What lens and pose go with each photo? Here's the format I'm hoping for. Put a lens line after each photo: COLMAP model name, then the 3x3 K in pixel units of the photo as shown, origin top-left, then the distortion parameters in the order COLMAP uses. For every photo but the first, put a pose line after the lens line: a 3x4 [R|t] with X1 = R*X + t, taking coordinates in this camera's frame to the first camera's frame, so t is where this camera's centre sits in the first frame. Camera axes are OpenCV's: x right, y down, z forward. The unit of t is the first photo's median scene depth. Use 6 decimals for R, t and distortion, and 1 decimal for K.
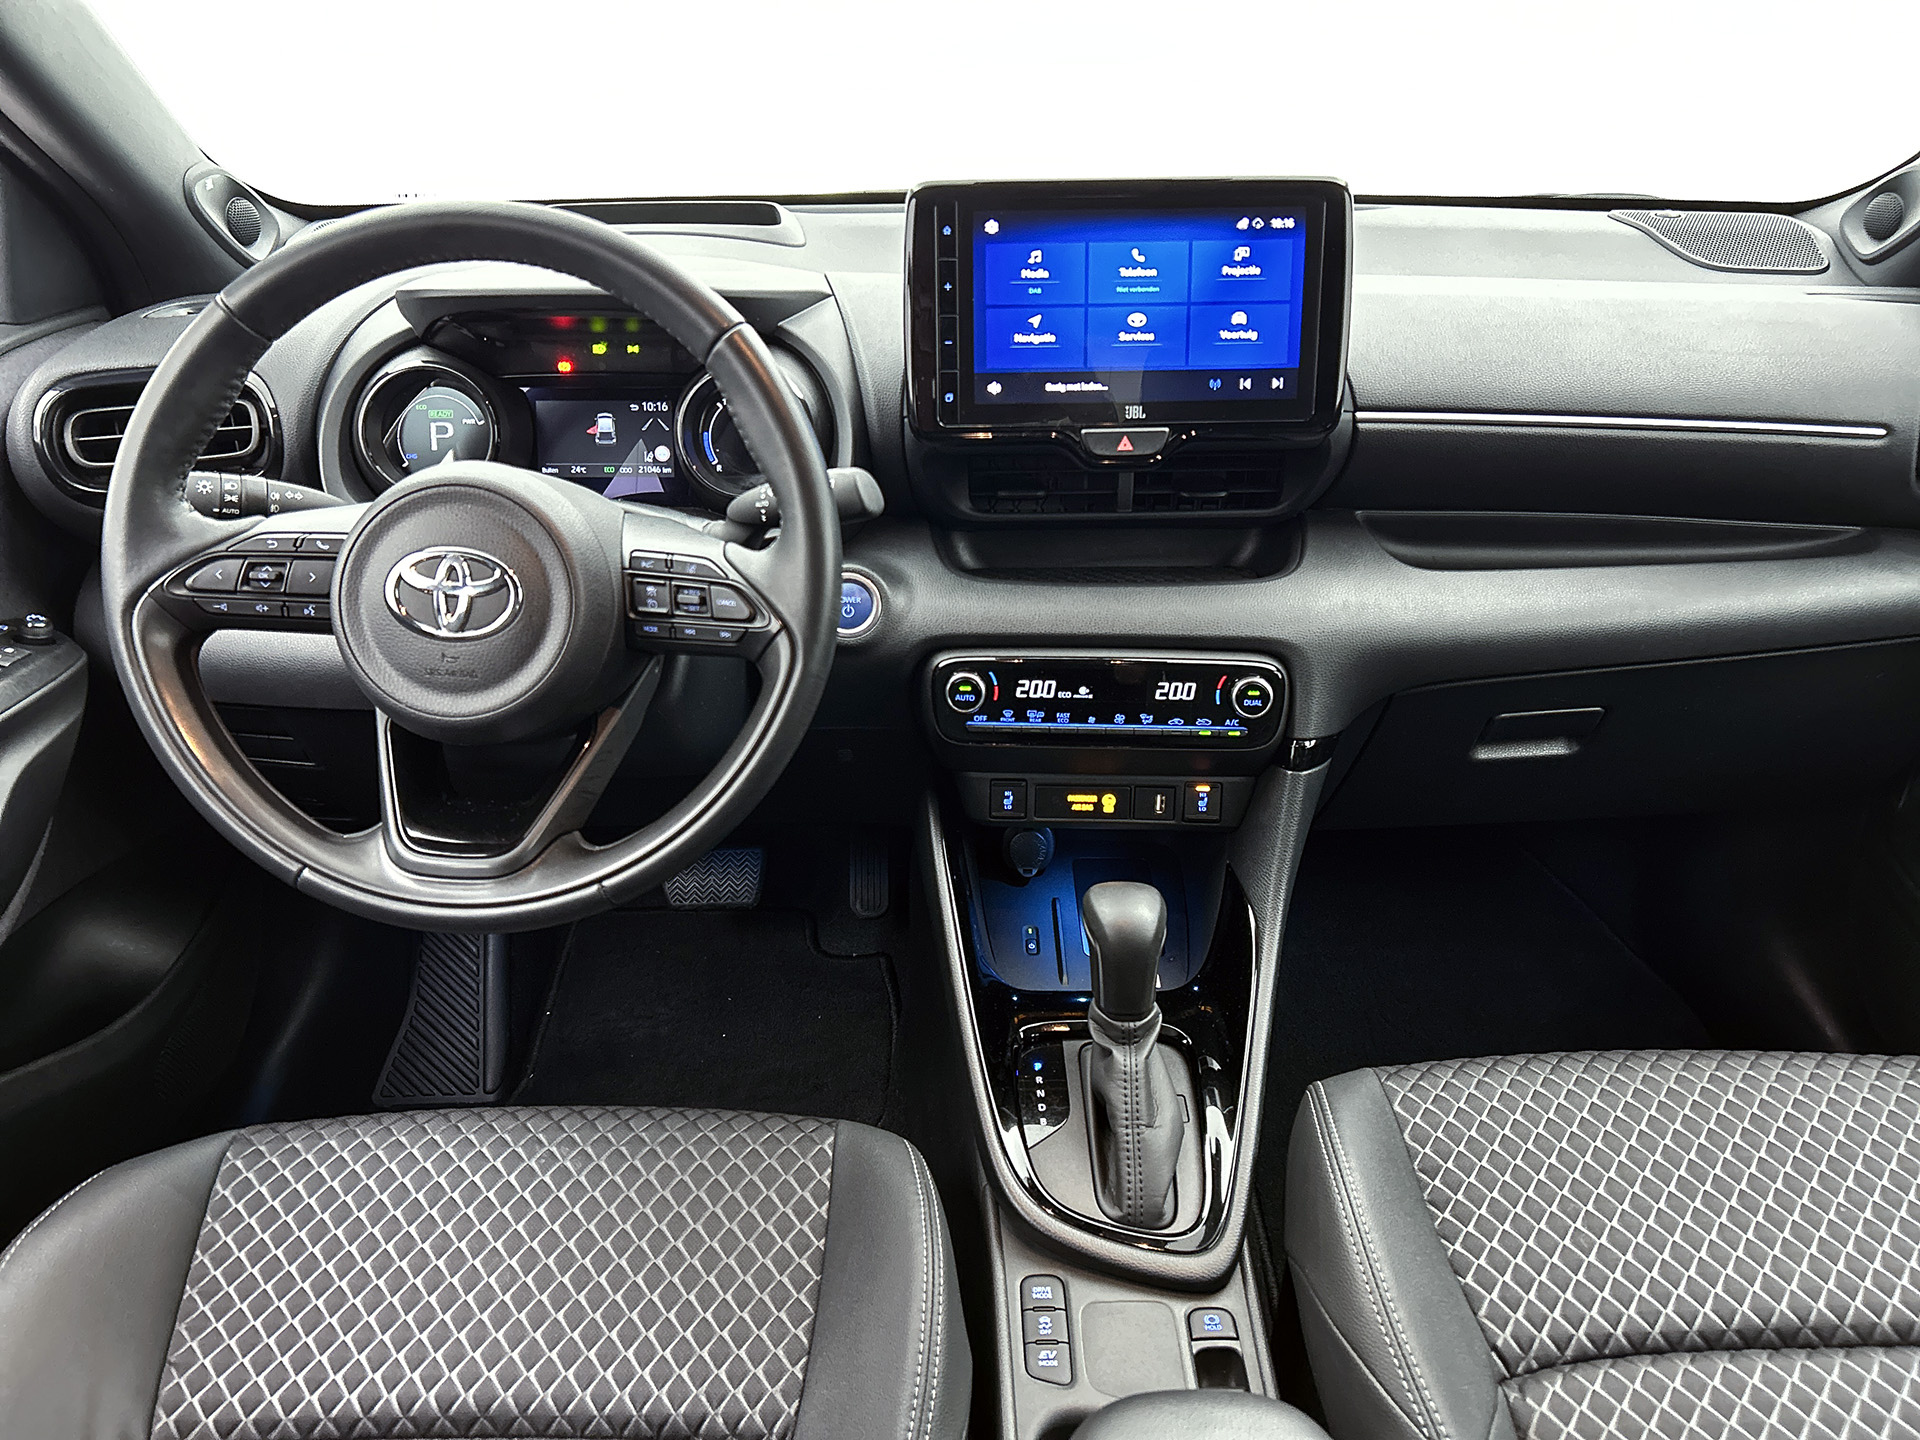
lens RADIAL K [[1476.9, 0, 960.0], [0, 1476.9, 720.0], [0, 0, 1]] dist [0.084482, -0.157168]
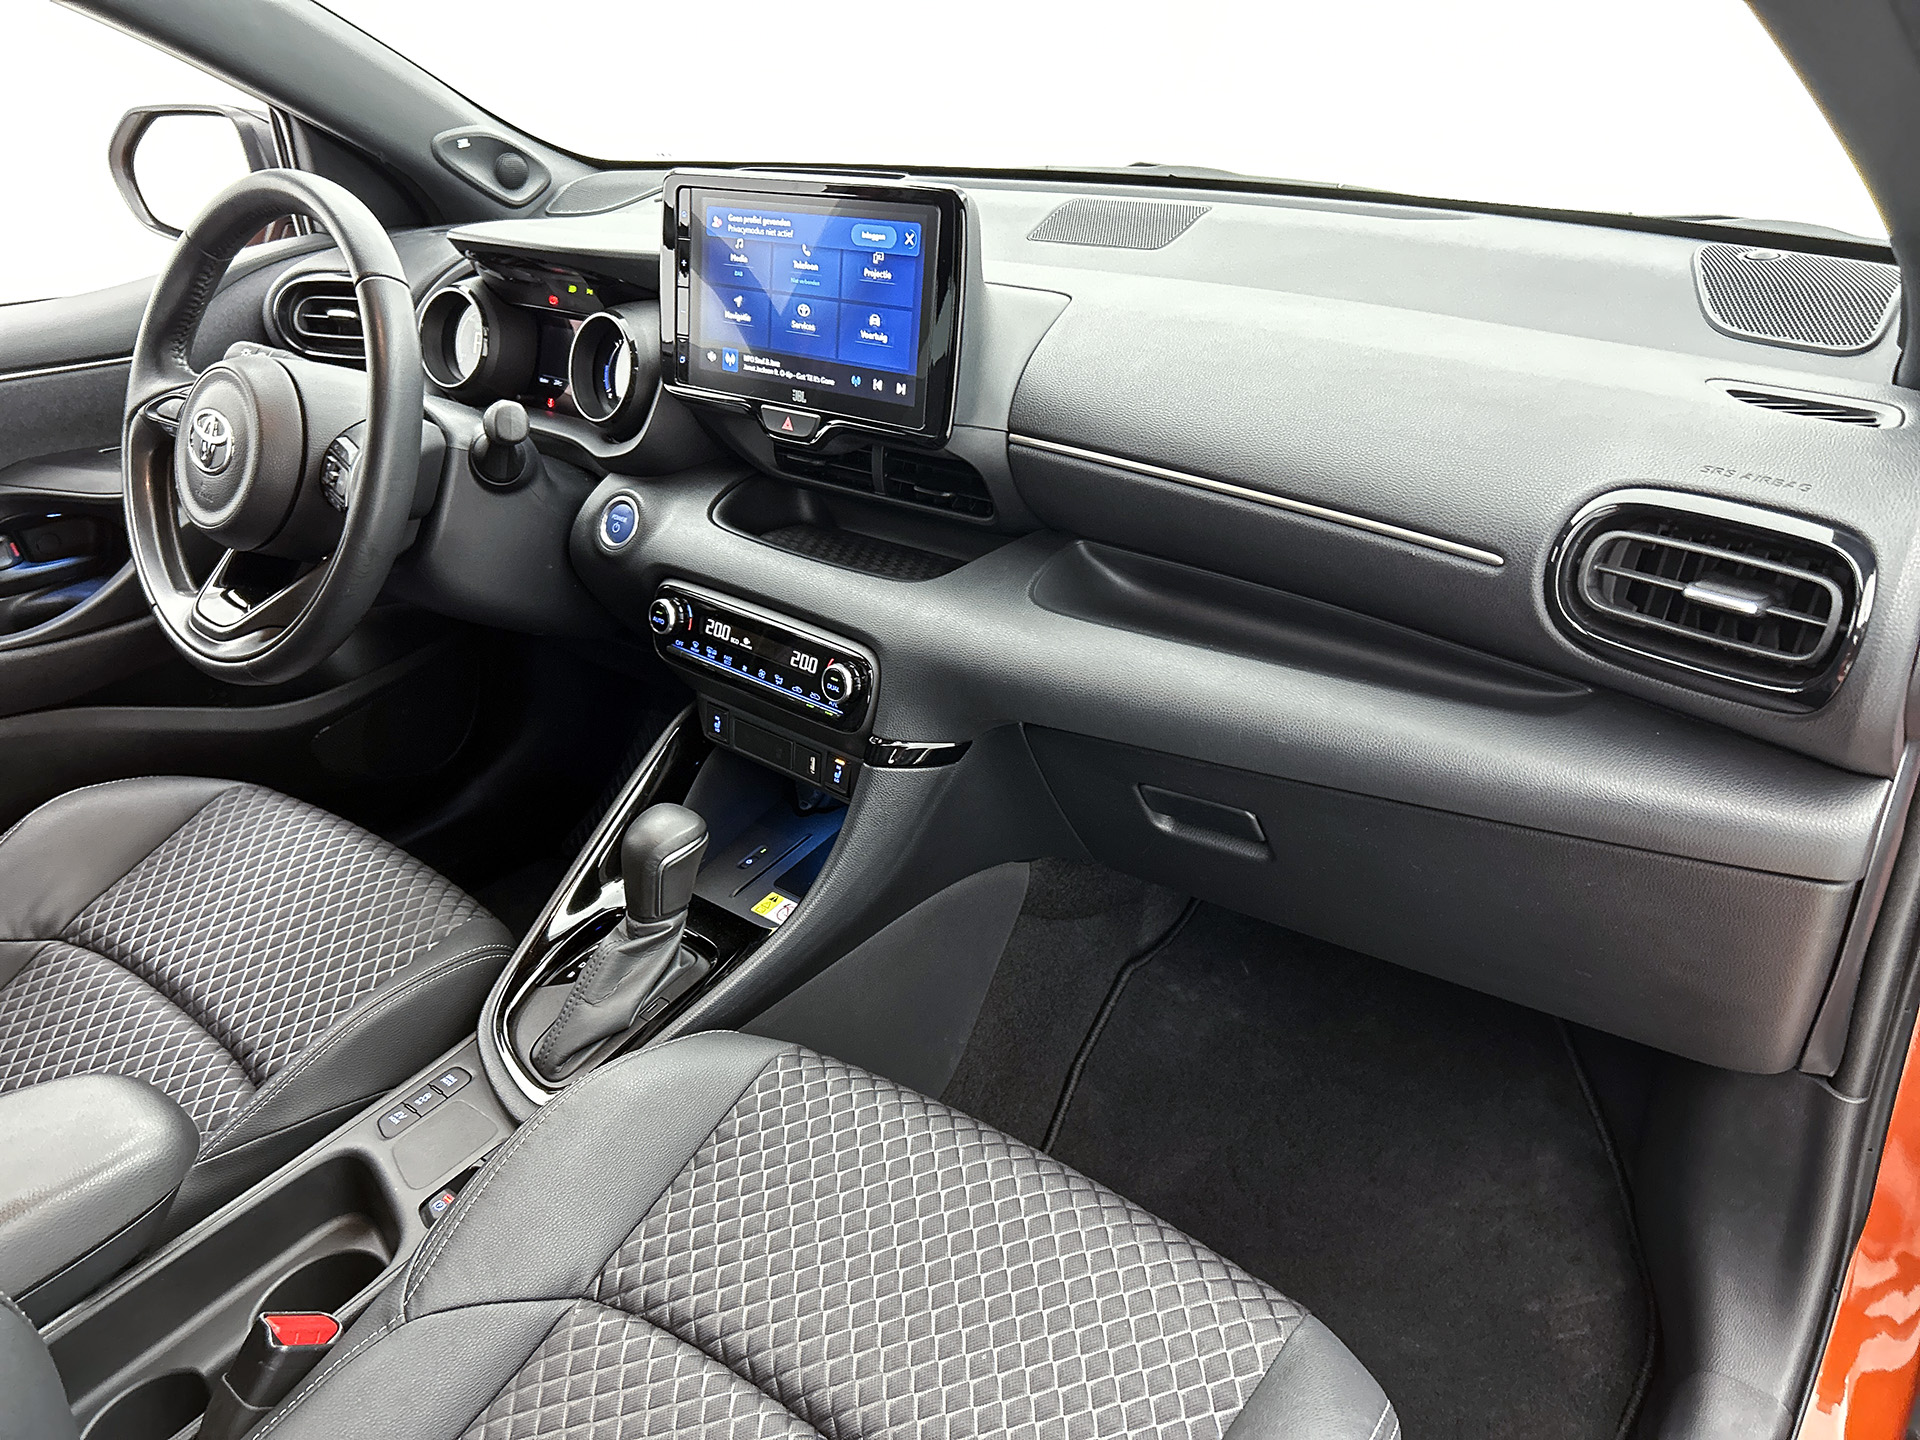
lens RADIAL K [[1442.7, 0, 960.5], [0, 1442.7, 756.0], [0, 0, 1]] dist [0.070858, -0.203427]
pose [[0.780777, 0.282308, -0.557395, 0.867814], [-0.248750, 0.958805, 0.137173, -0.130684], [0.573158, 0.031550, 0.818837, 0.215020]]
